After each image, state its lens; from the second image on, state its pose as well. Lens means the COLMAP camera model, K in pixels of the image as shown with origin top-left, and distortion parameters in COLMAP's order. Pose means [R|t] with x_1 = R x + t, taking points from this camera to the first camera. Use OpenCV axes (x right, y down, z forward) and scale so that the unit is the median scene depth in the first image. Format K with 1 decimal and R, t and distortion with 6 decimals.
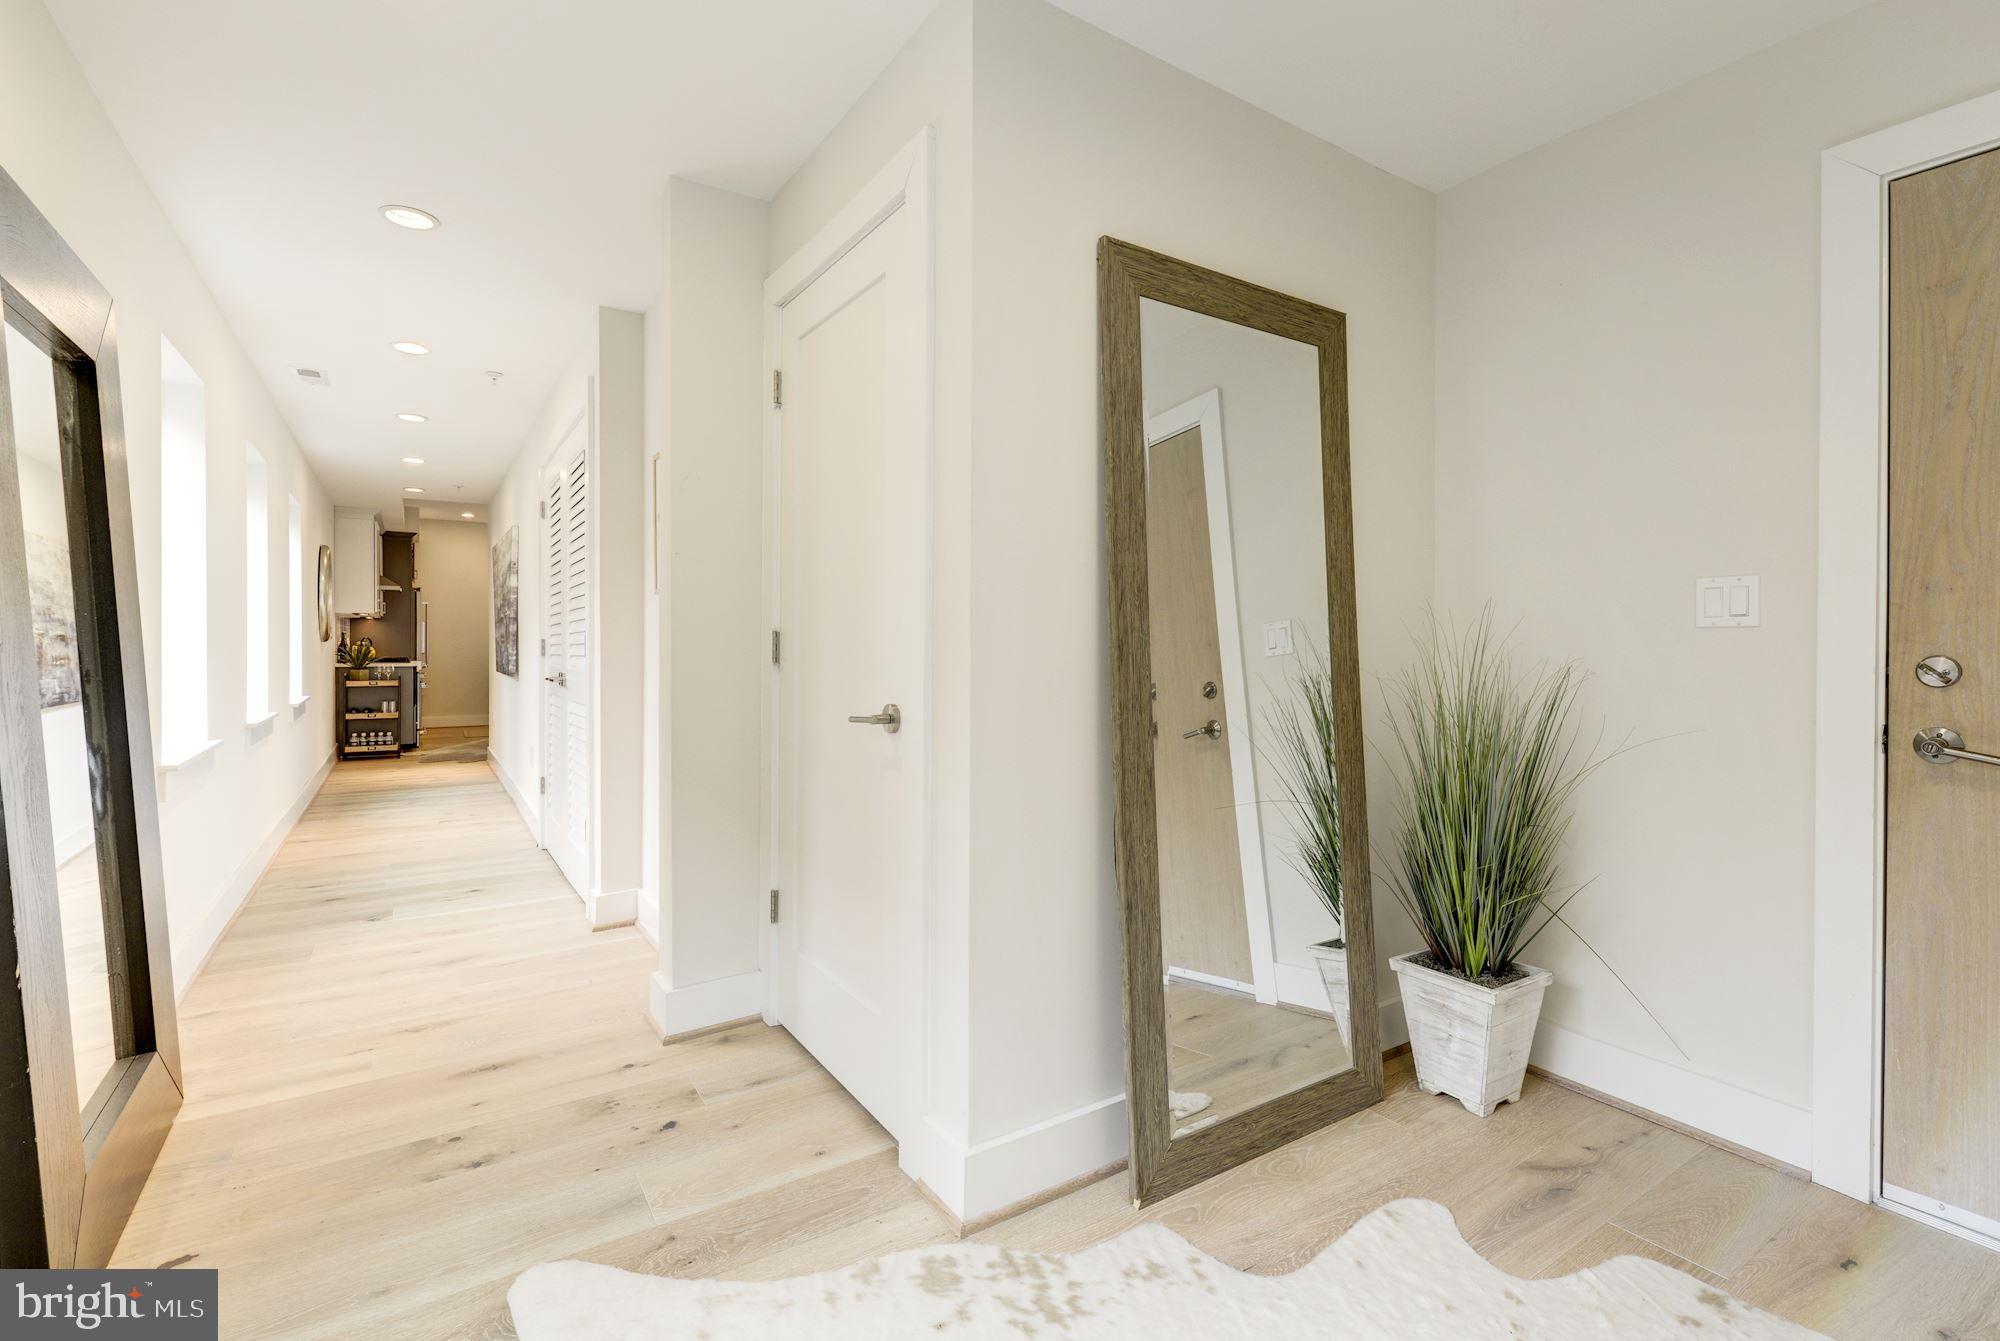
lens RADIAL K [[885.3, 0, 981.9], [0, 885.3, 649.4], [0, 0, 1]] dist [0.040641, -0.019486]
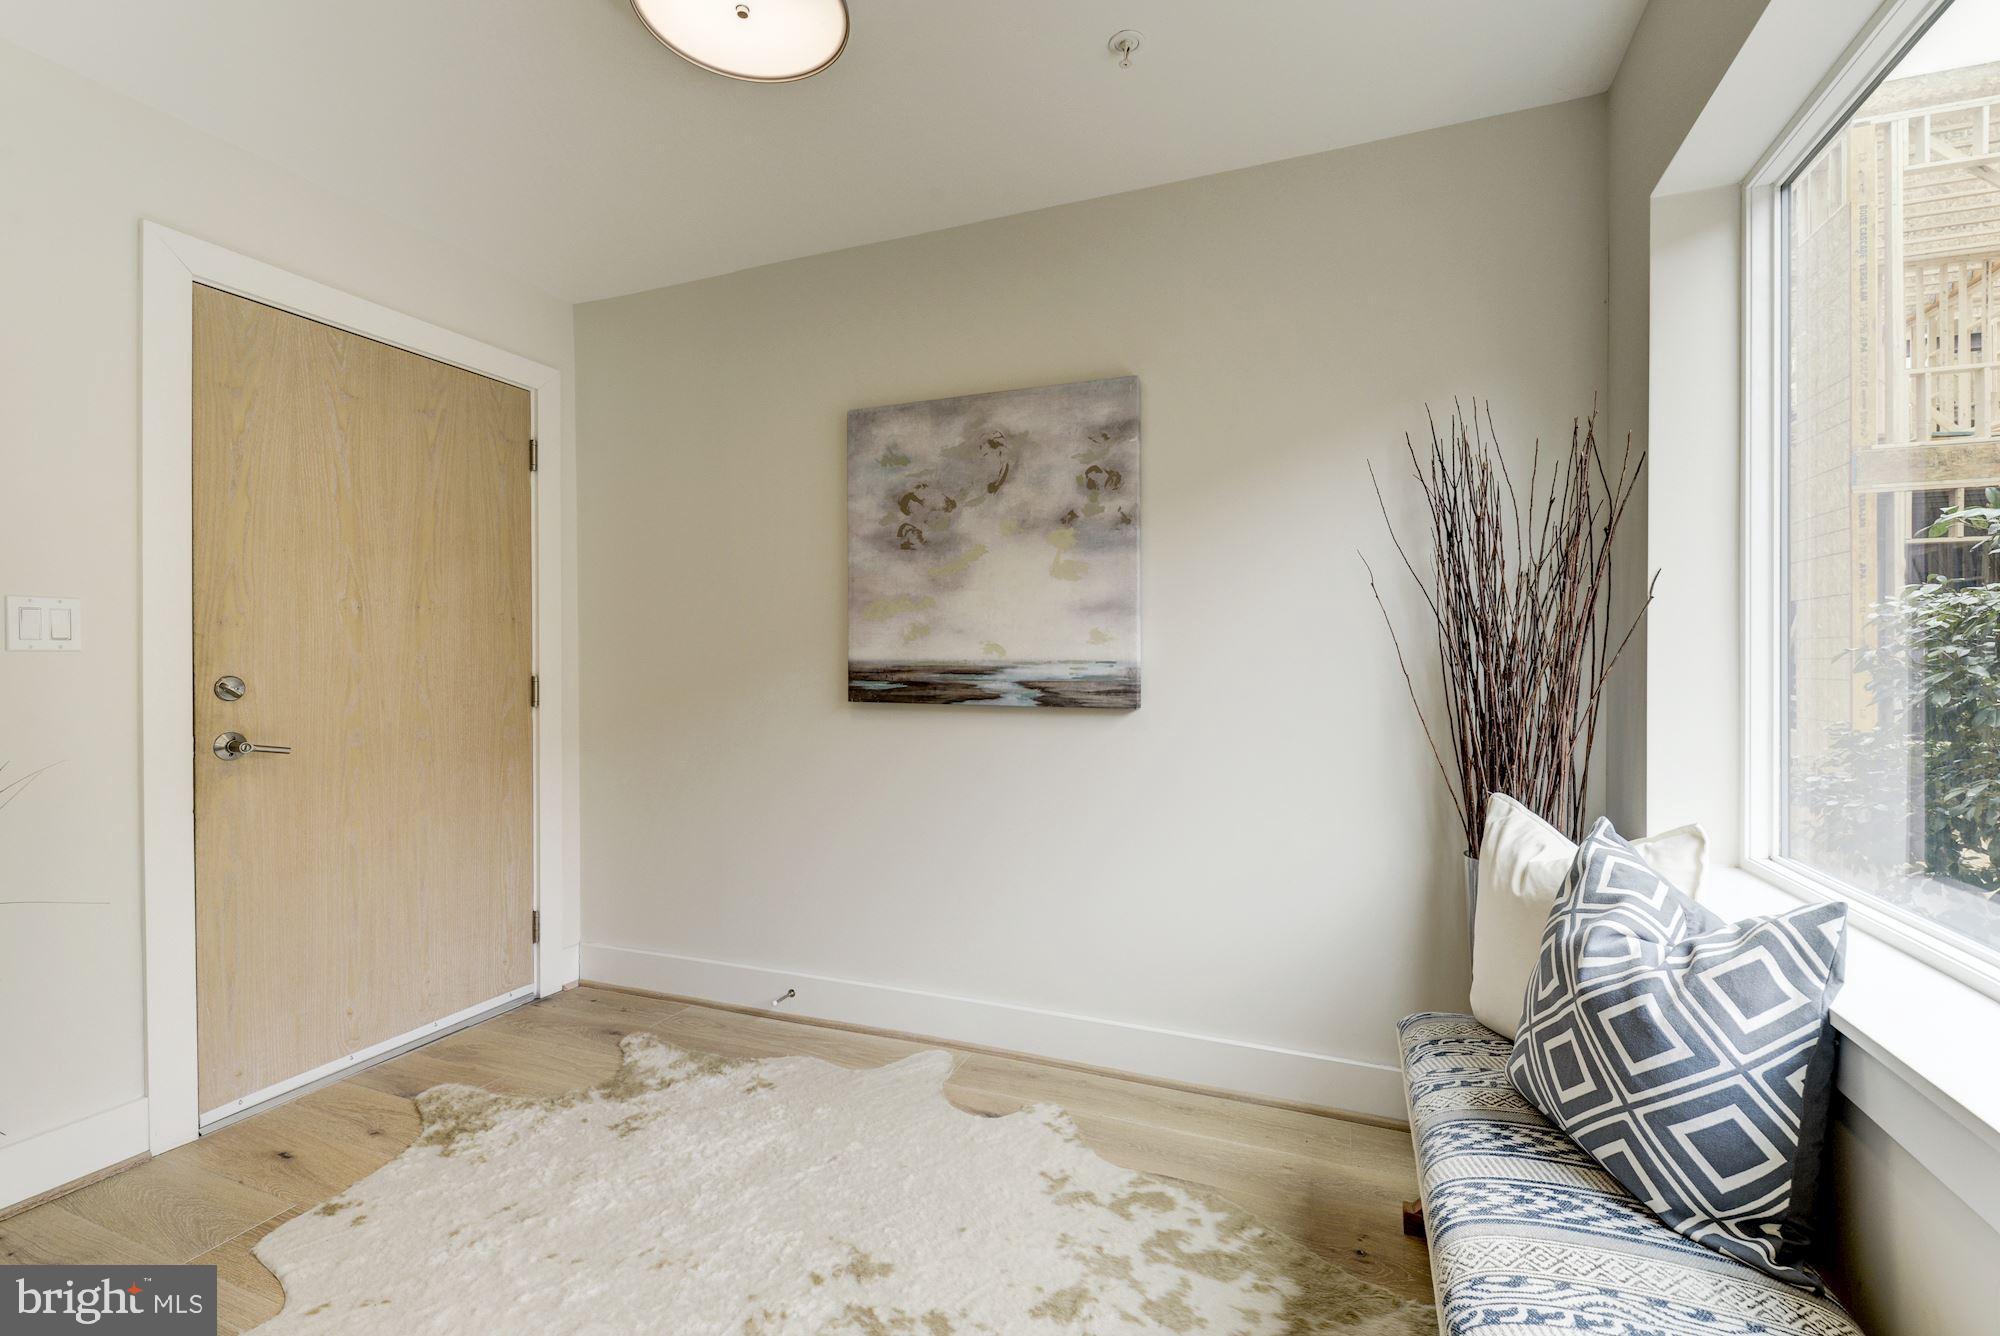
lens RADIAL K [[902.3, 0, 1001.4], [0, 902.3, 662.1], [0, 0, 1]] dist [0.001003, -0.000054]
pose [[-0.574499, -0.005206, 0.818488, -0.611778], [0.007434, 0.999905, 0.011578, -0.019081], [-0.818471, 0.012736, -0.574406, 0.836163]]
